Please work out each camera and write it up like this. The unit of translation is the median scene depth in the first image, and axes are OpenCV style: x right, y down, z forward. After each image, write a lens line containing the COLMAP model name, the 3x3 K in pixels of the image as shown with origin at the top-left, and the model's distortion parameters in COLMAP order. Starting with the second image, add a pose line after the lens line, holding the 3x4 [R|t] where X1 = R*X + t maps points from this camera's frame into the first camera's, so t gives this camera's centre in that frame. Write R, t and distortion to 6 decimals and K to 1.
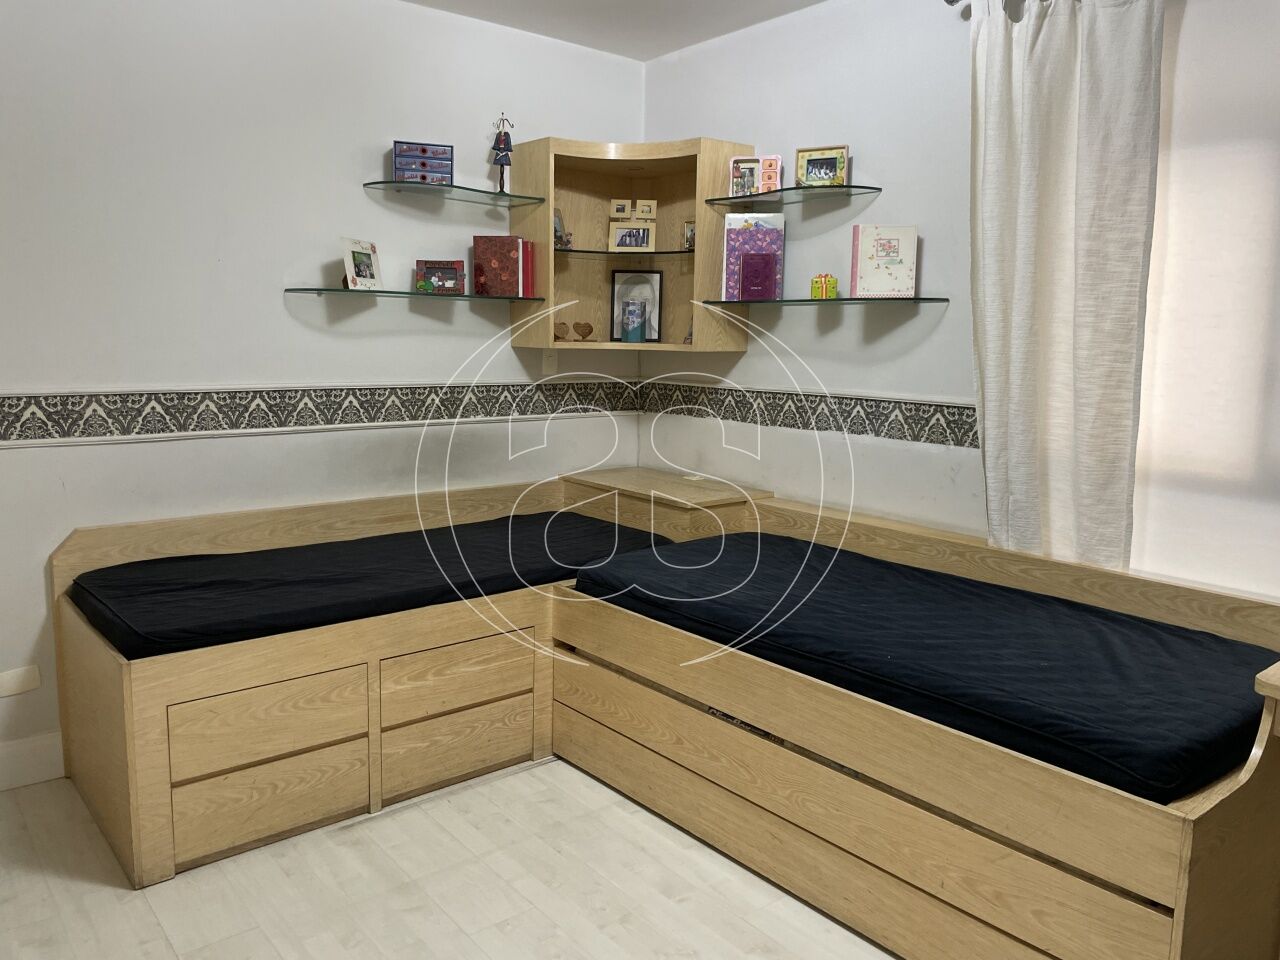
lens RADIAL K [[956.3, 0, 648.5], [0, 956.3, 477.8], [0, 0, 1]] dist [0.009211, -0.034505]
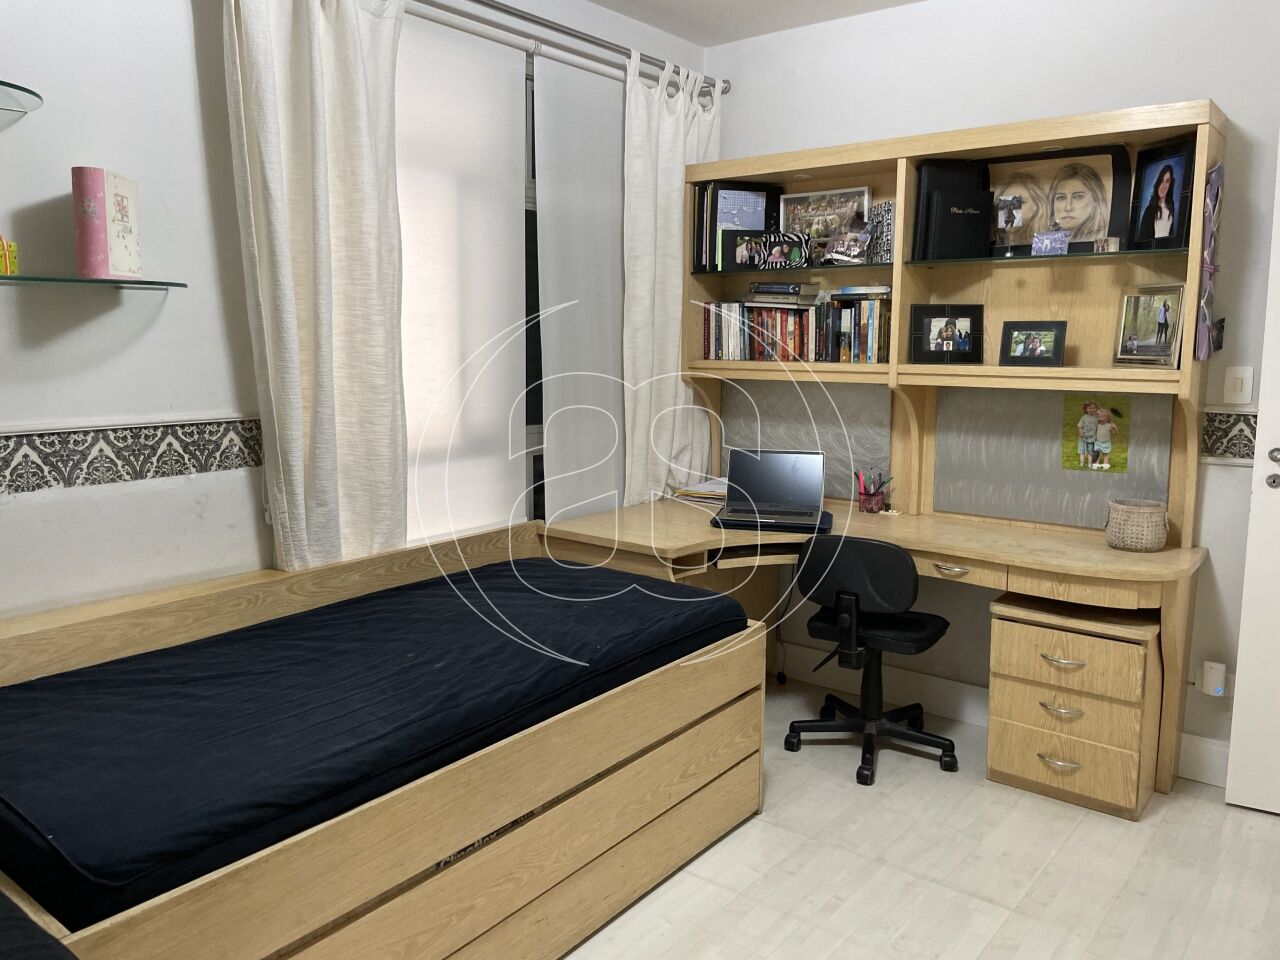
lens RADIAL K [[956.3, 0, 635.0], [0, 956.3, 468.7], [0, 0, 1]] dist [0.009211, -0.034505]
pose [[-0.201944, -0.152039, 0.967524, -0.636063], [0.141856, 0.972920, 0.182495, -0.160114], [-0.969070, 0.174103, -0.174907, 0.973769]]
